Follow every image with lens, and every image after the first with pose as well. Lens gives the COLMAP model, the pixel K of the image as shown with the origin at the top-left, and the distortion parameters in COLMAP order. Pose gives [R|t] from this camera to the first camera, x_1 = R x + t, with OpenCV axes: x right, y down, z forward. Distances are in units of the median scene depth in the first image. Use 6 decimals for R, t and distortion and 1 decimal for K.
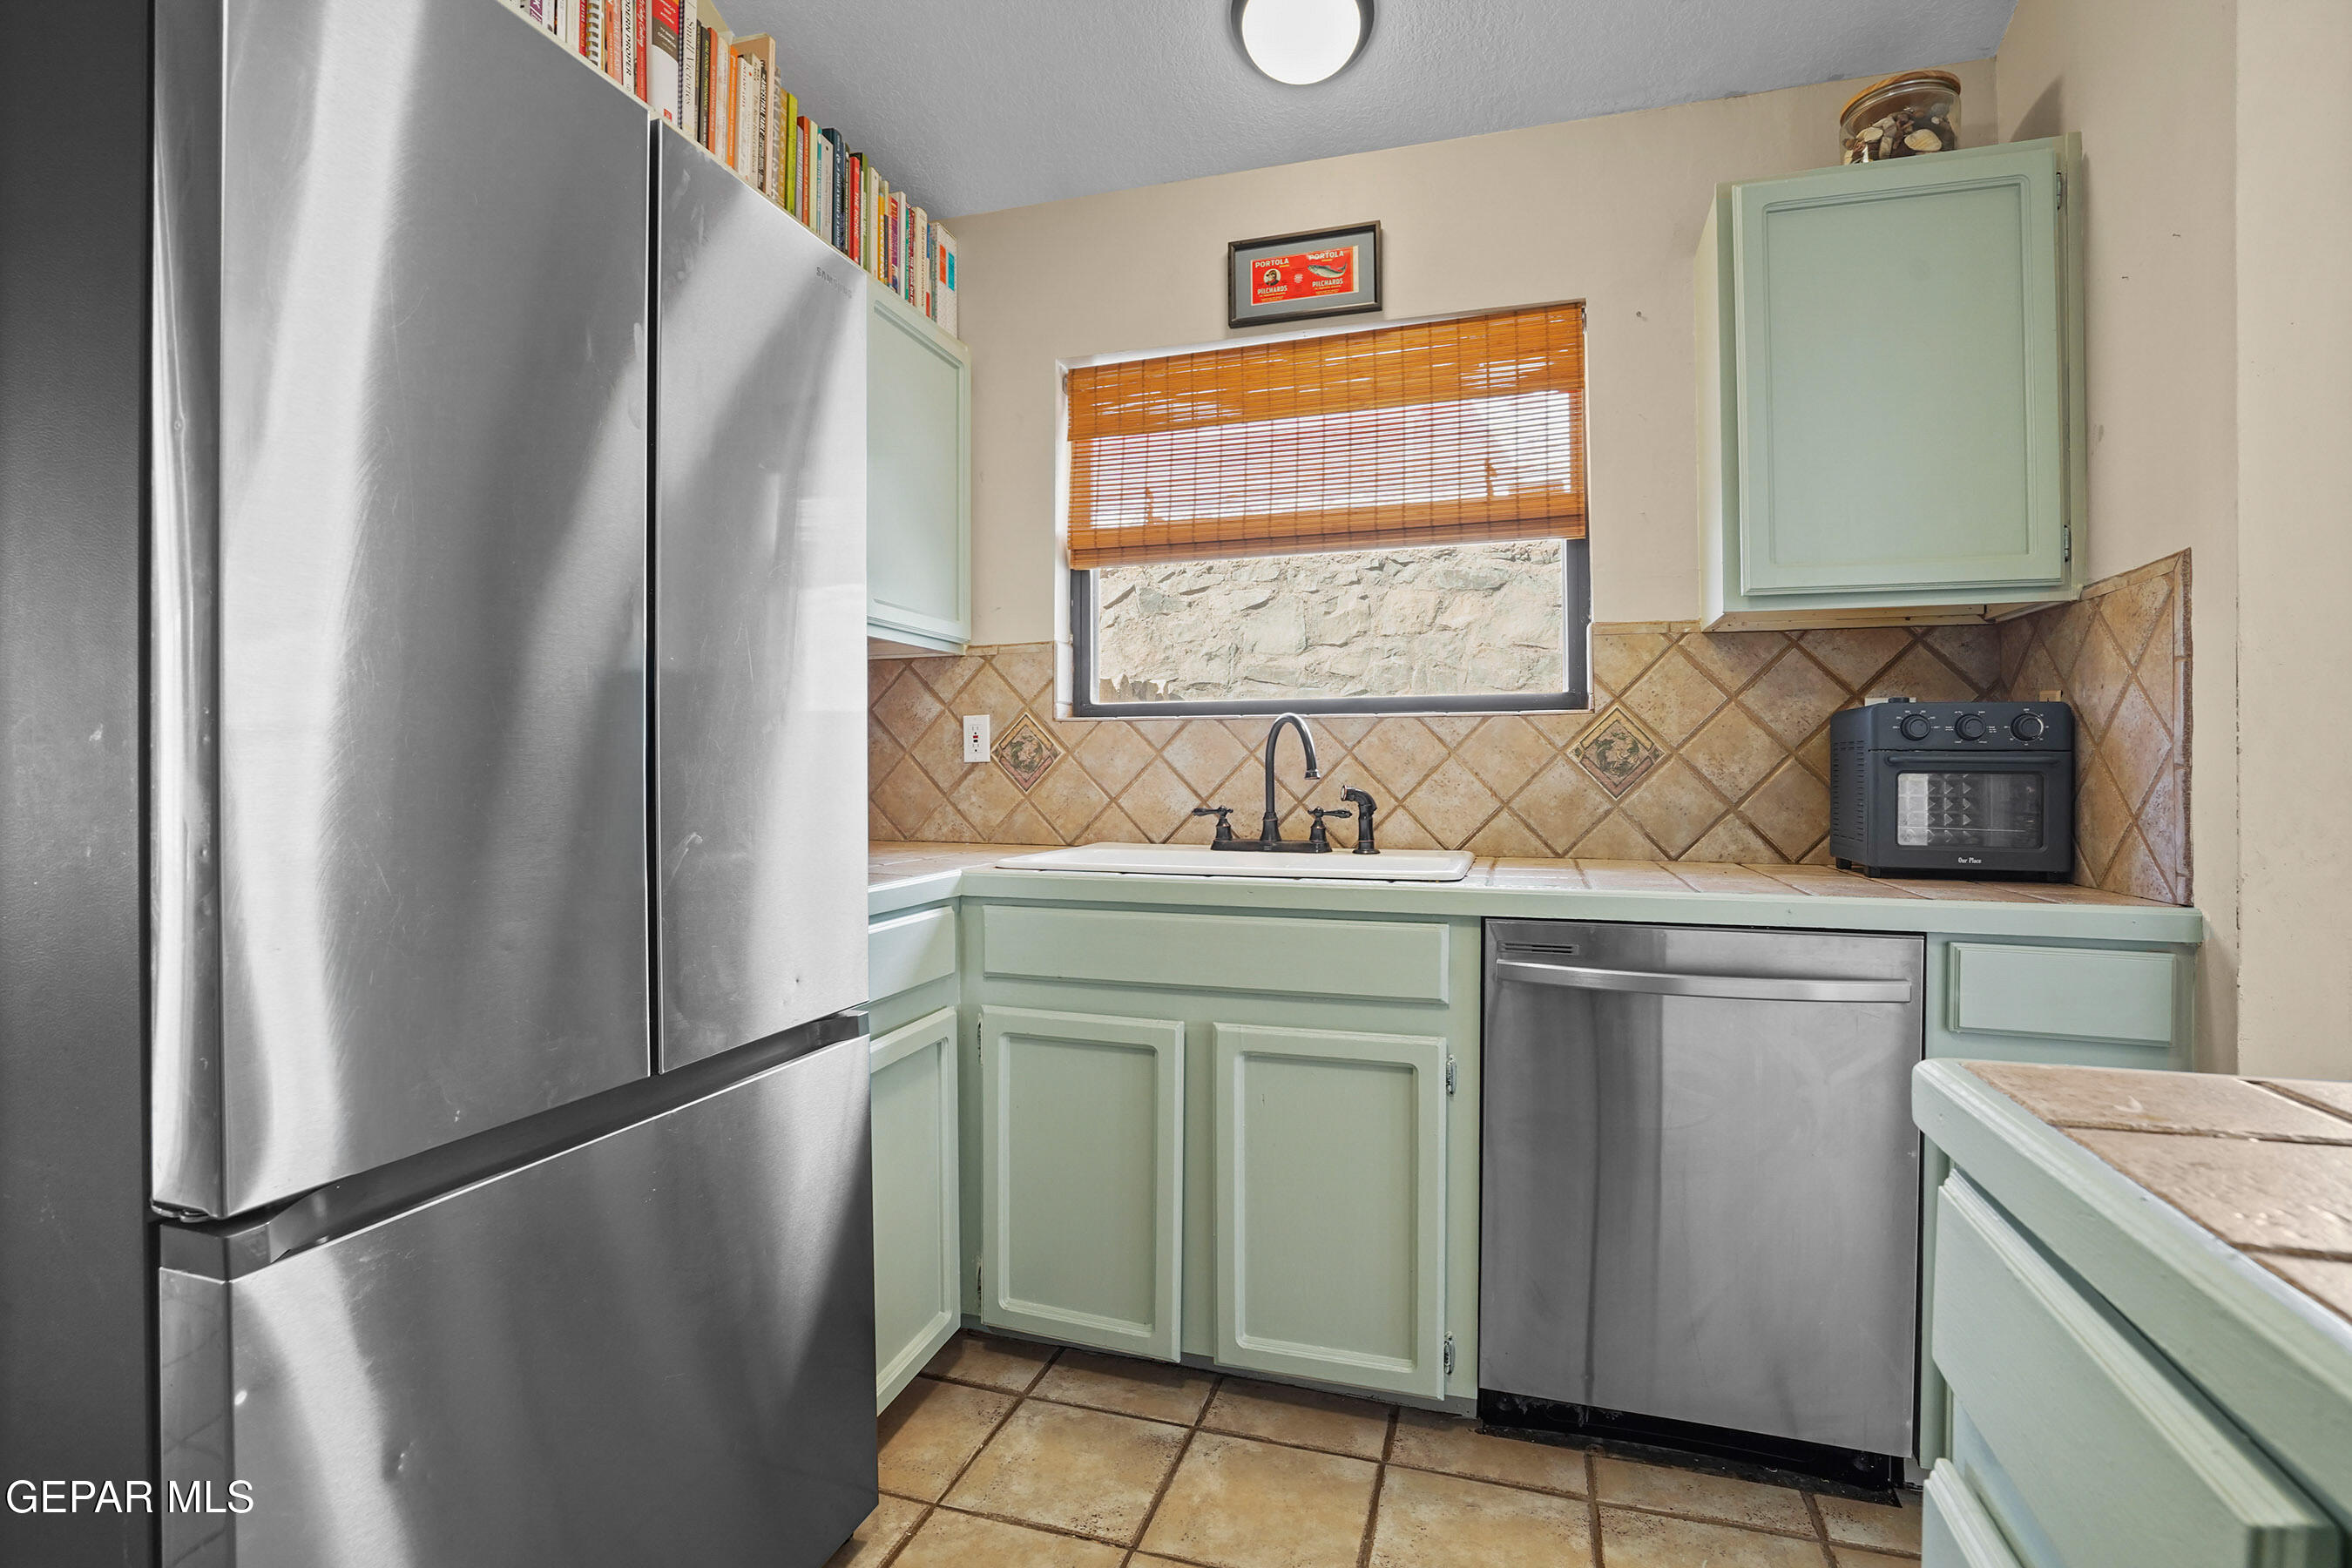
lens RADIAL K [[1113.2, 0, 1178.6], [0, 1113.2, 773.7], [0, 0, 1]] dist [-0.061506, 0.025943]
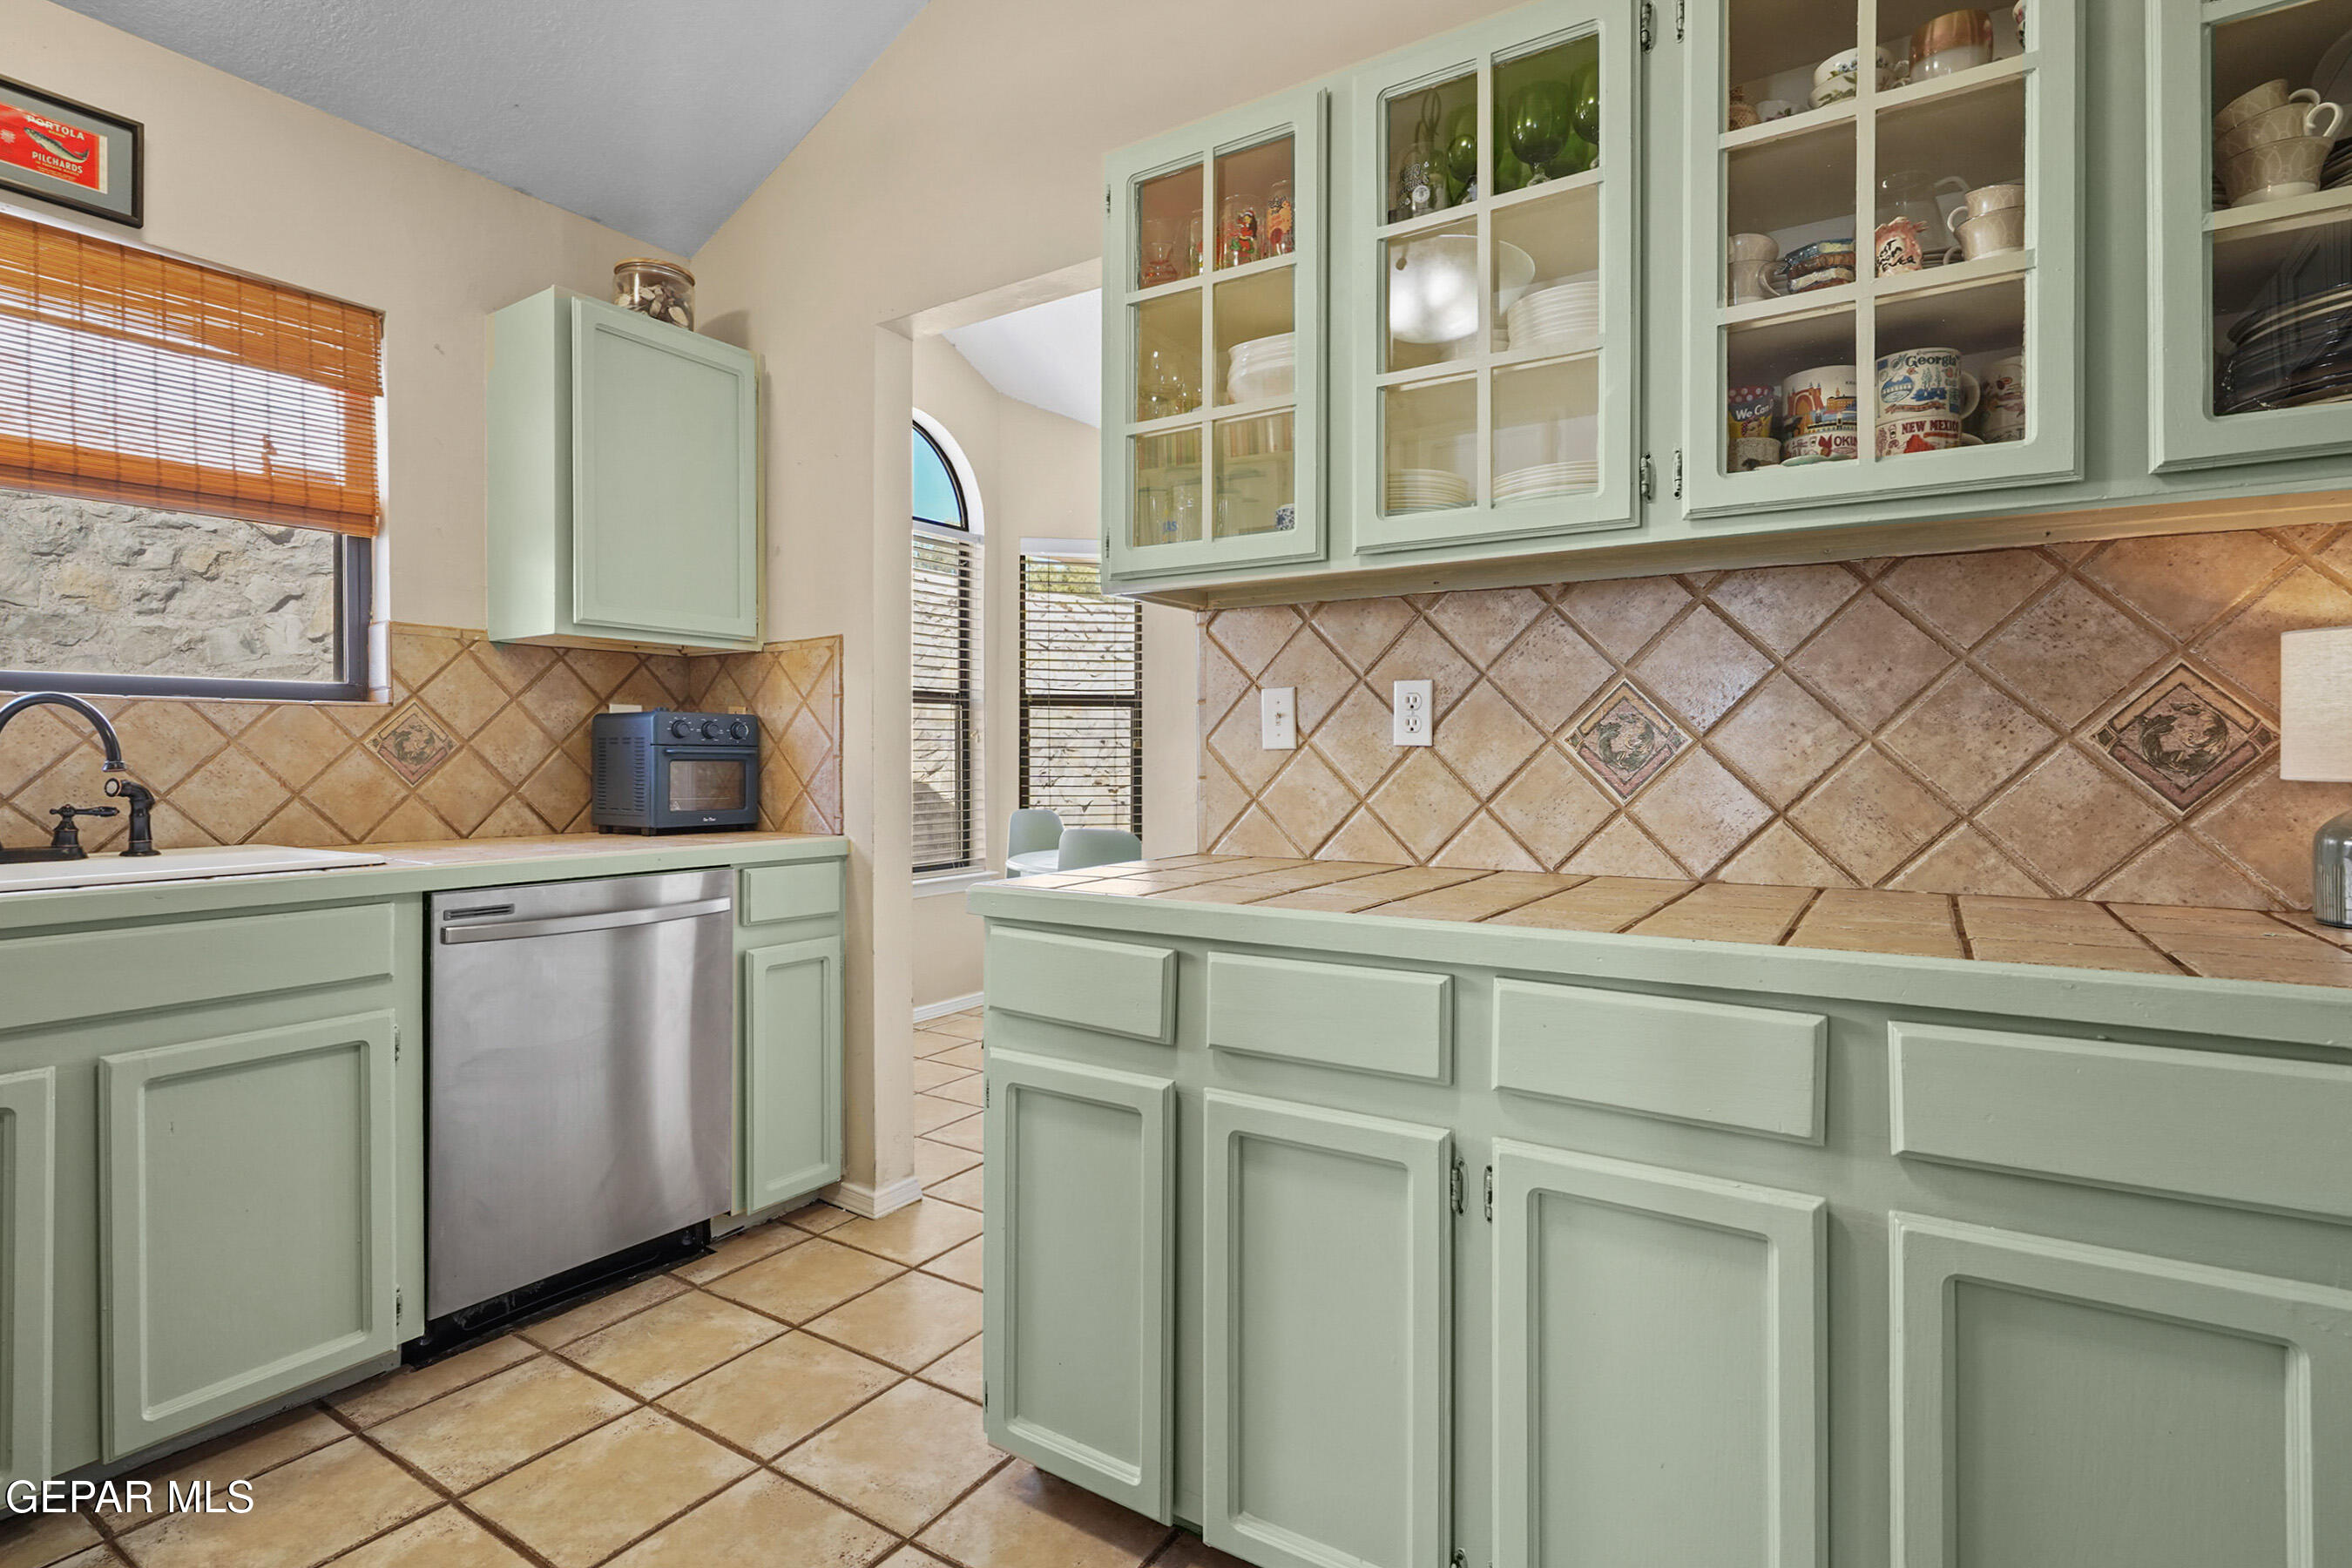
lens RADIAL K [[1102.7, 0, 1176.0], [0, 1102.7, 784.0], [0, 0, 1]] dist [-0.039344, 0.018697]
pose [[0.264707, -0.024657, 0.964013, -0.457439], [0.004001, 0.999693, 0.024470, -0.002342], [-0.964320, -0.002620, 0.264725, -0.012735]]
